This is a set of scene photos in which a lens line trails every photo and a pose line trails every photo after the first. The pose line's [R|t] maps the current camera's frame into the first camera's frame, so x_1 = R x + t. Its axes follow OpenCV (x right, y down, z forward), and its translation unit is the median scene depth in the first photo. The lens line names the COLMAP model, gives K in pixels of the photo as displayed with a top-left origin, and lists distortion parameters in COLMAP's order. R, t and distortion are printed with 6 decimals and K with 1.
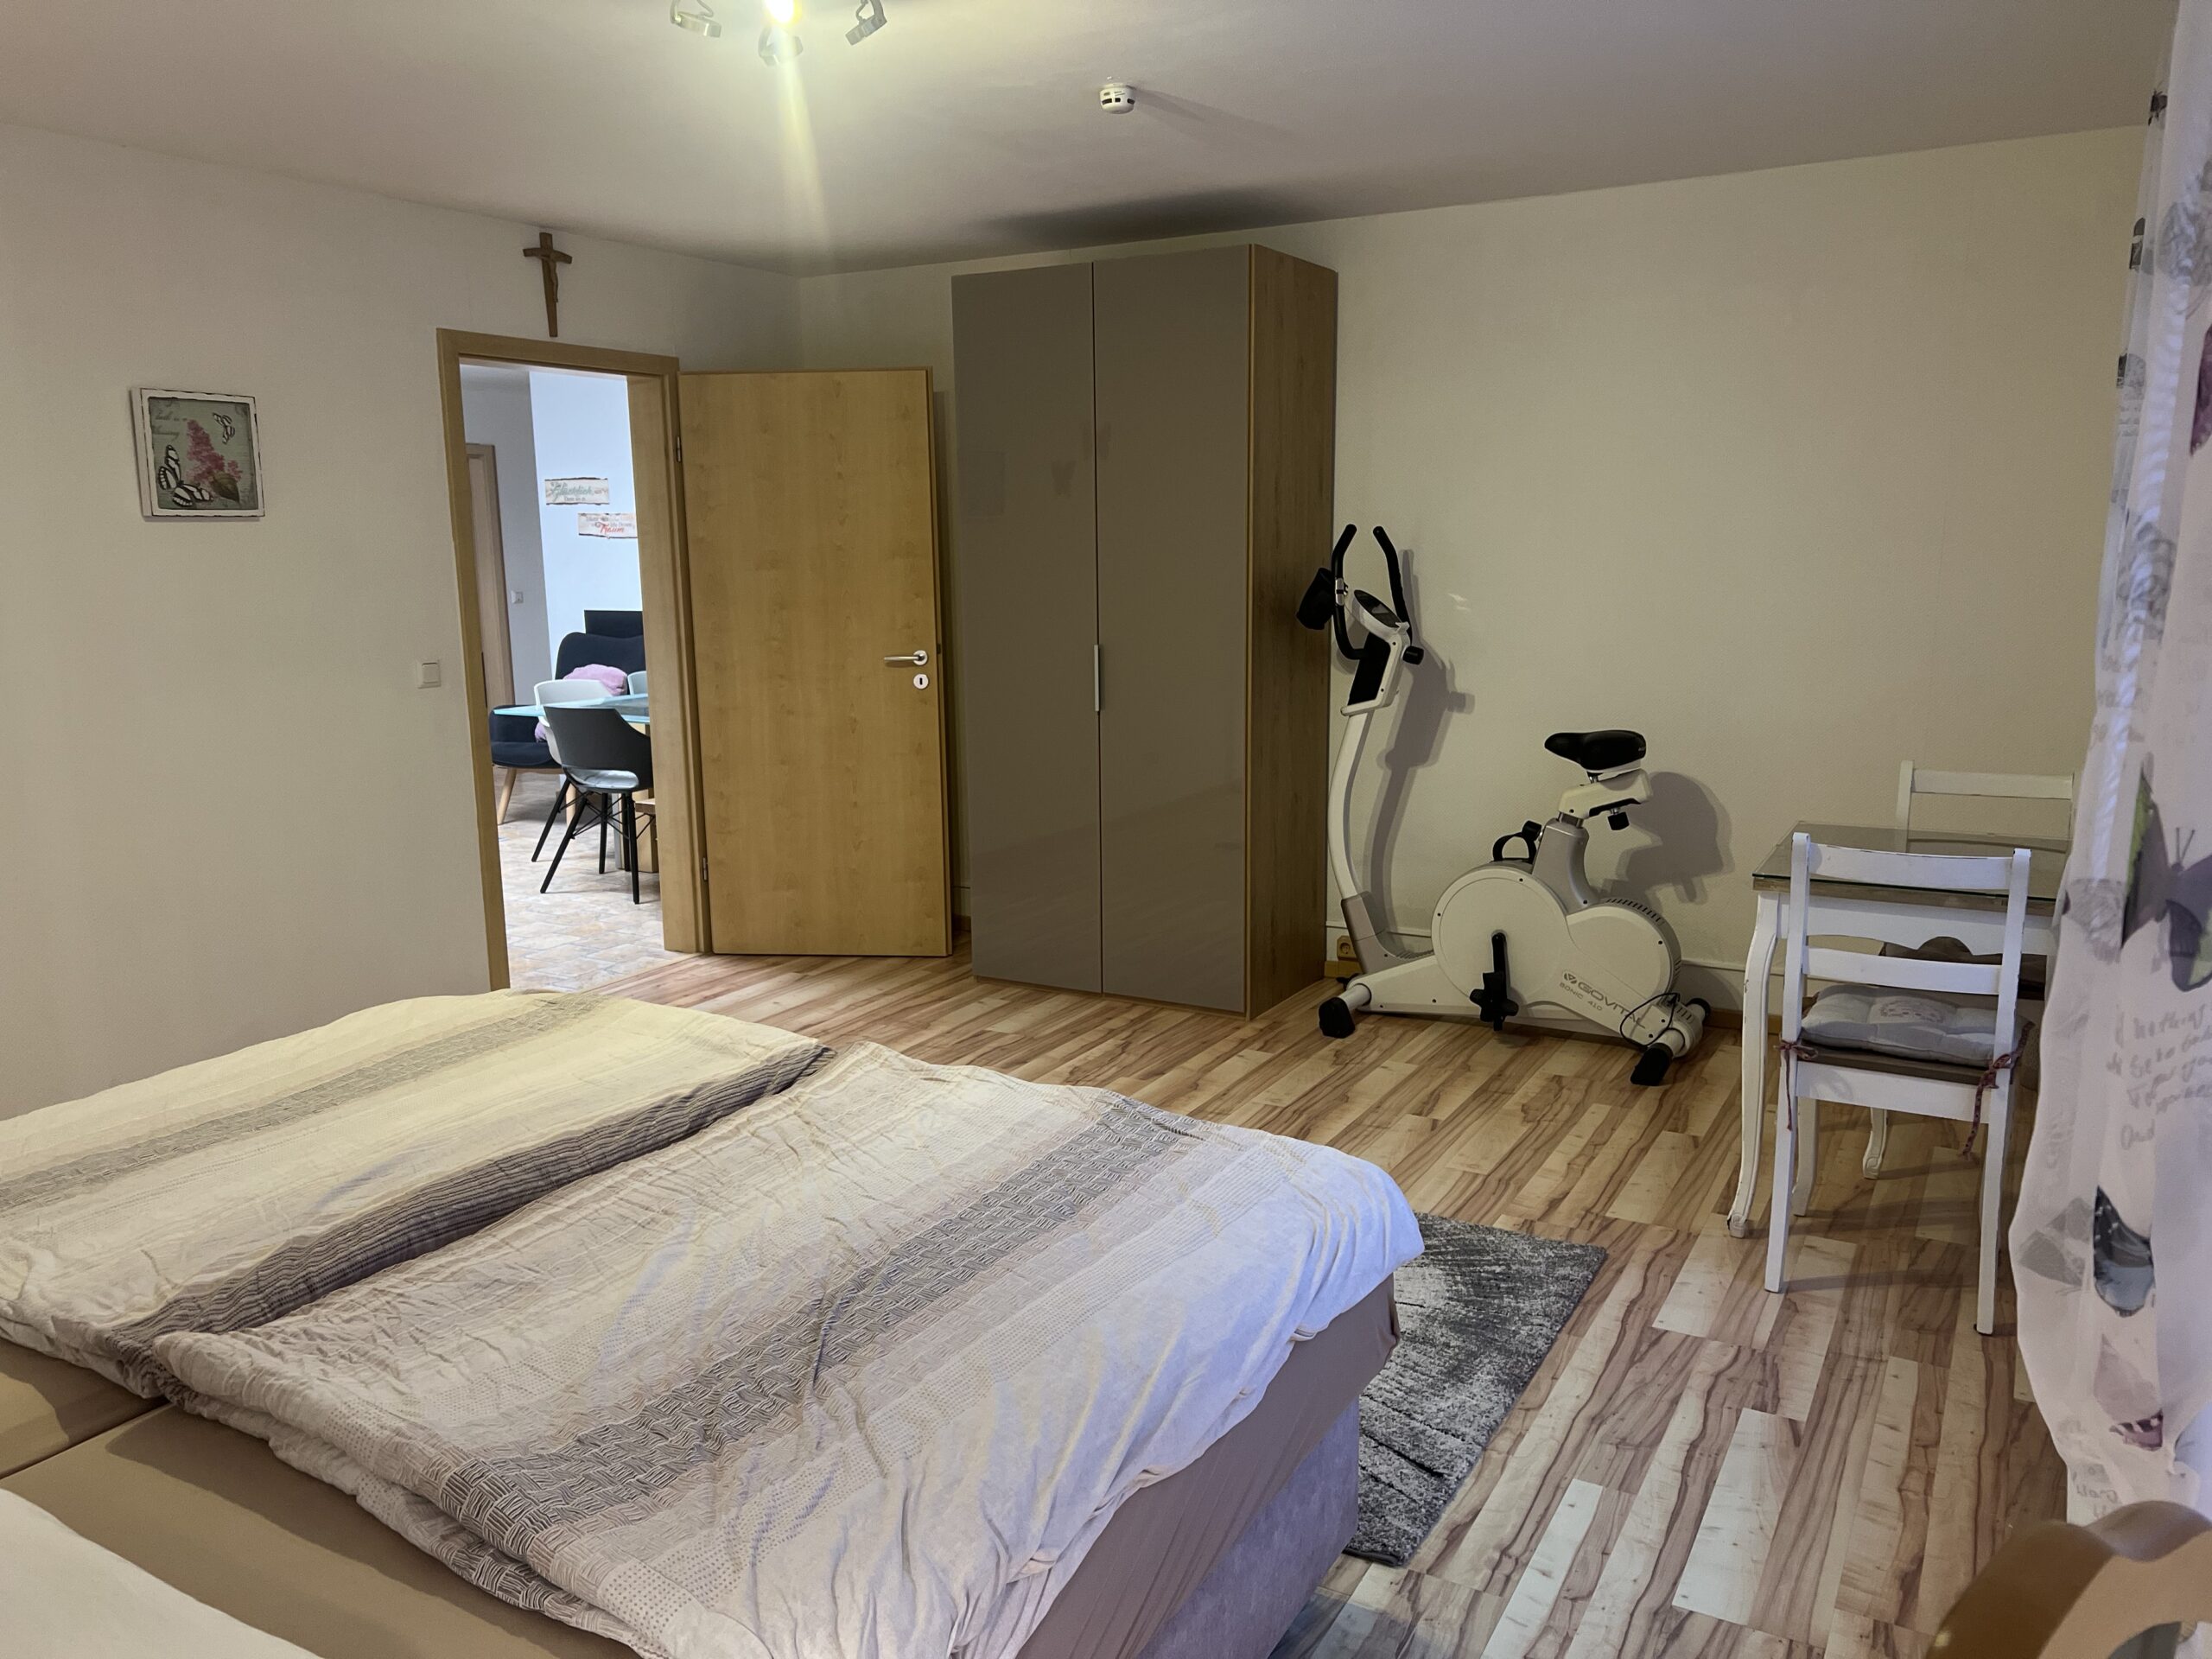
lens RADIAL K [[1655.8, 0, 1094.1], [0, 1655.8, 817.0], [0, 0, 1]] dist [0.047447, -0.048206]
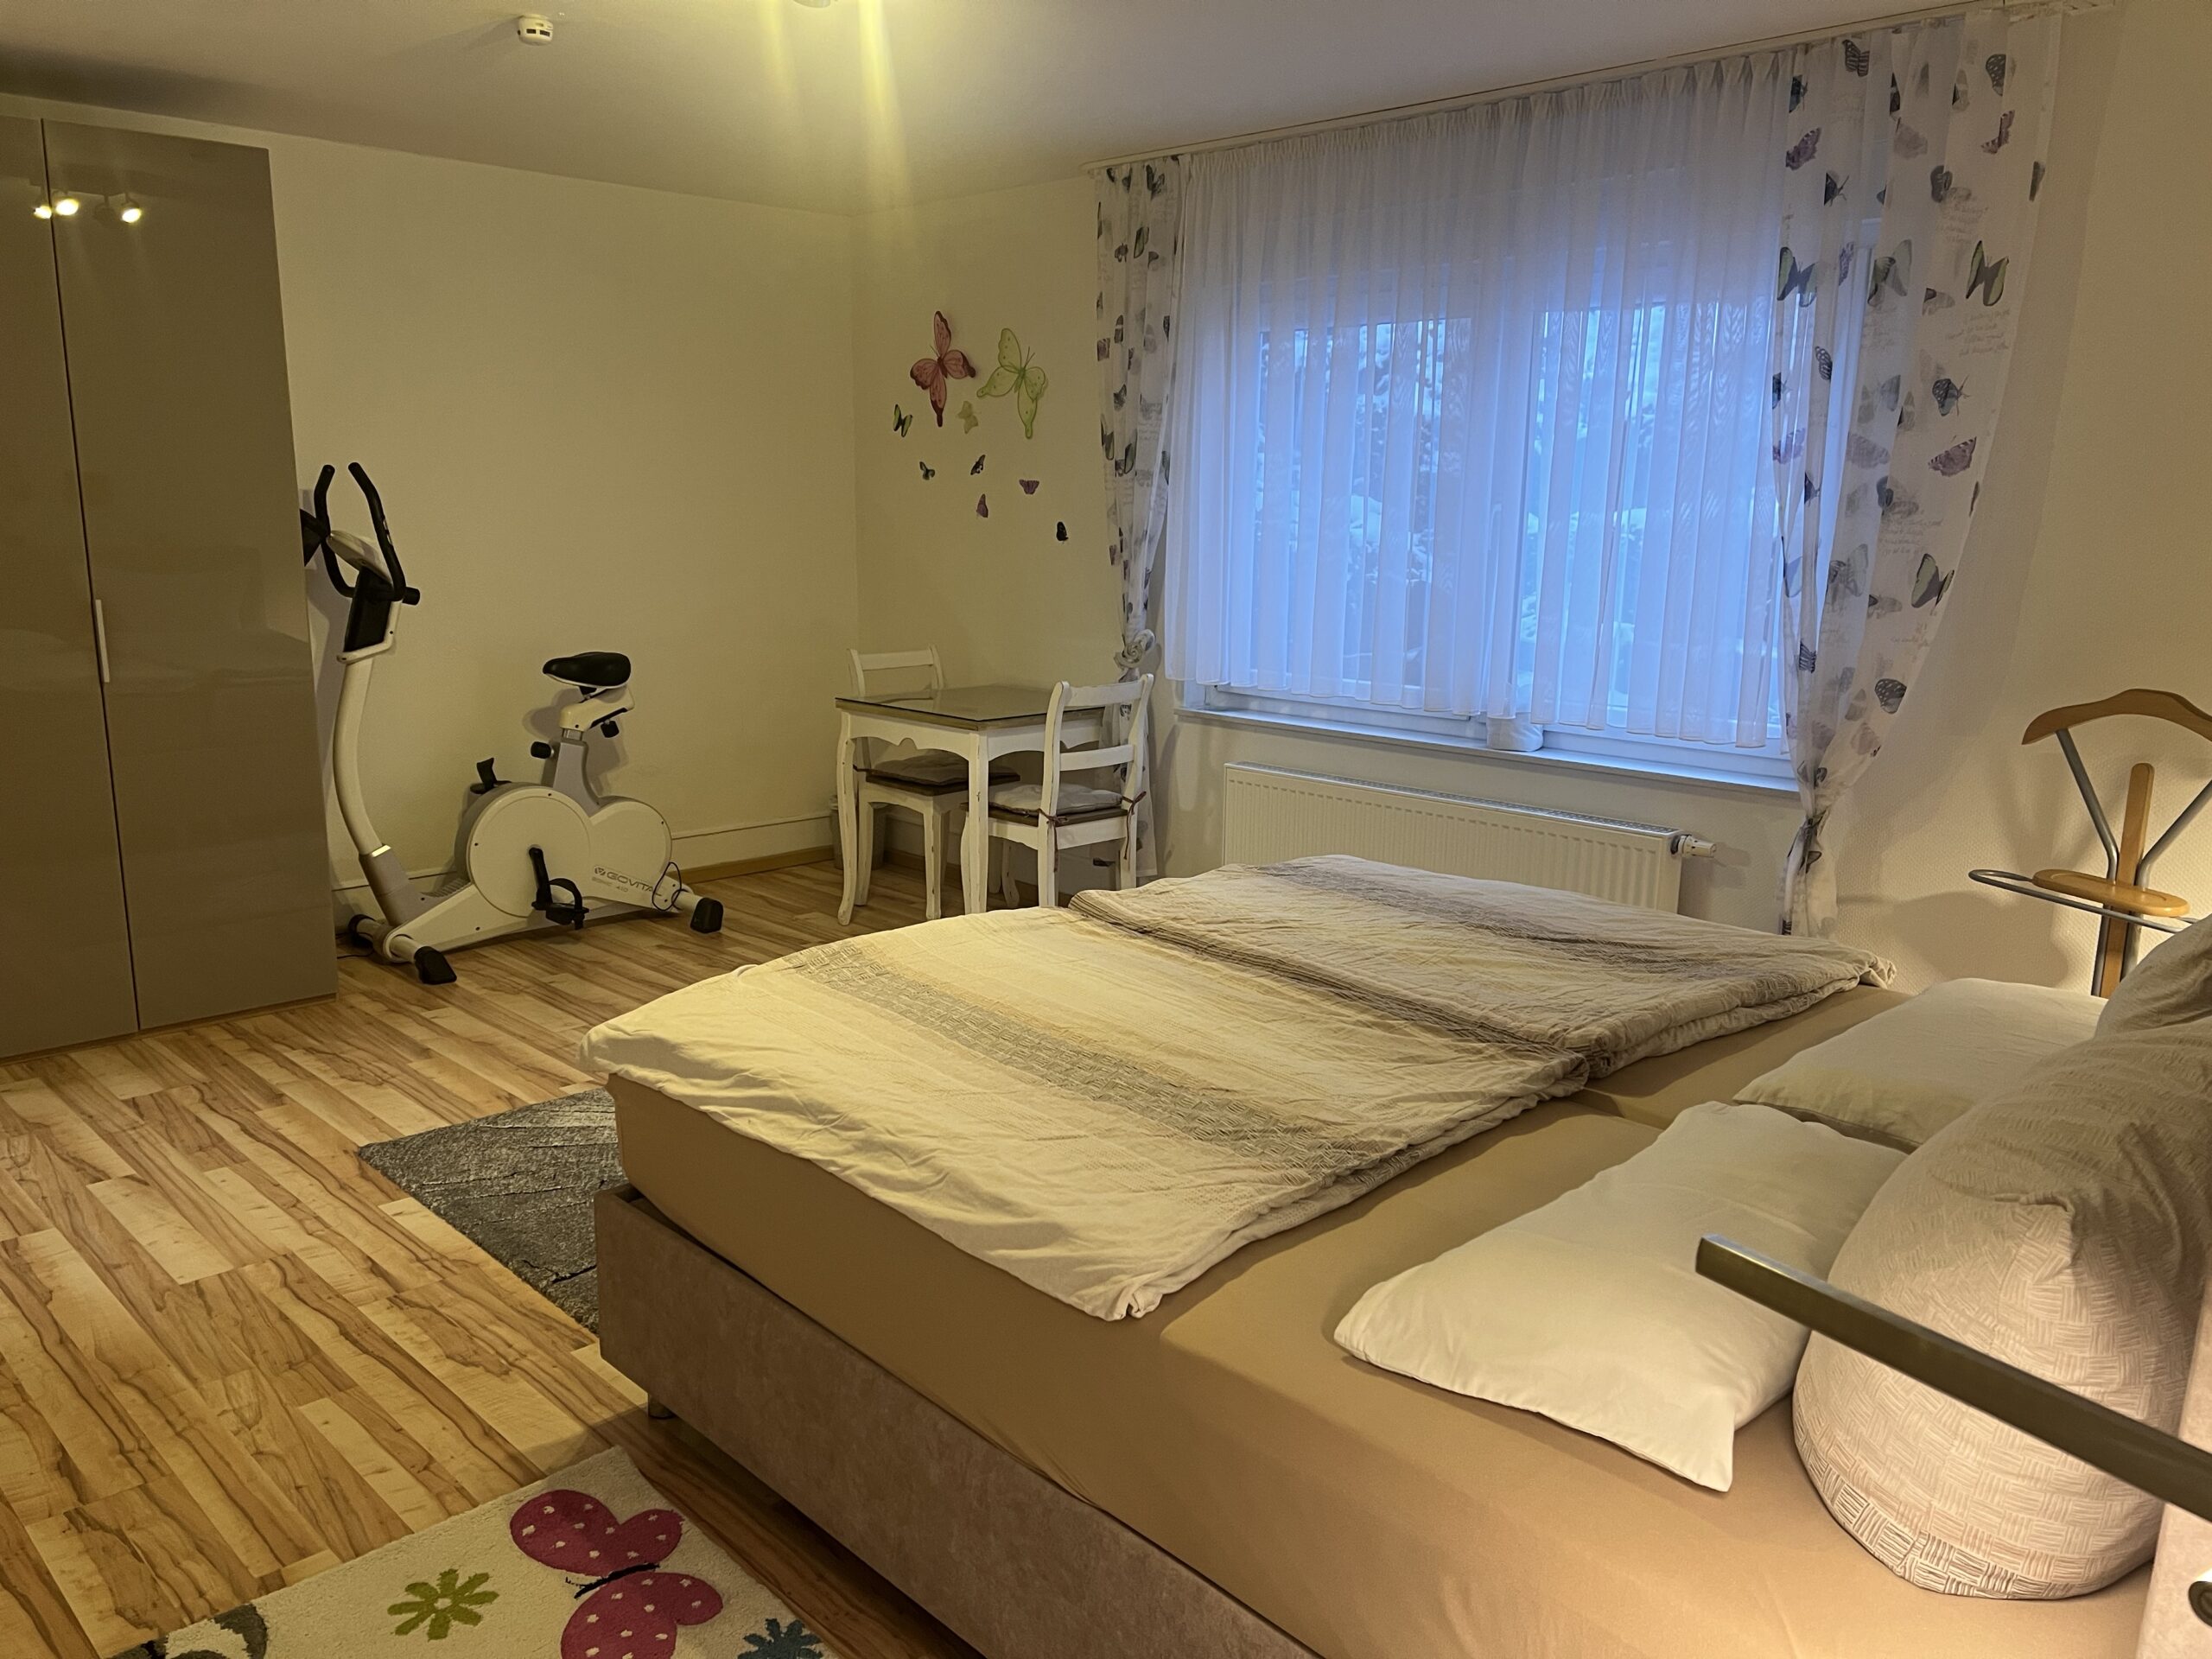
lens RADIAL K [[1655.8, 0, 1092.1], [0, 1655.8, 856.6], [0, 0, 1]] dist [0.047447, -0.048206]
pose [[0.267493, -0.192425, 0.944150, -0.718025], [0.140558, 0.977168, 0.159332, -0.048737], [-0.953253, 0.090088, 0.288432, 0.352325]]
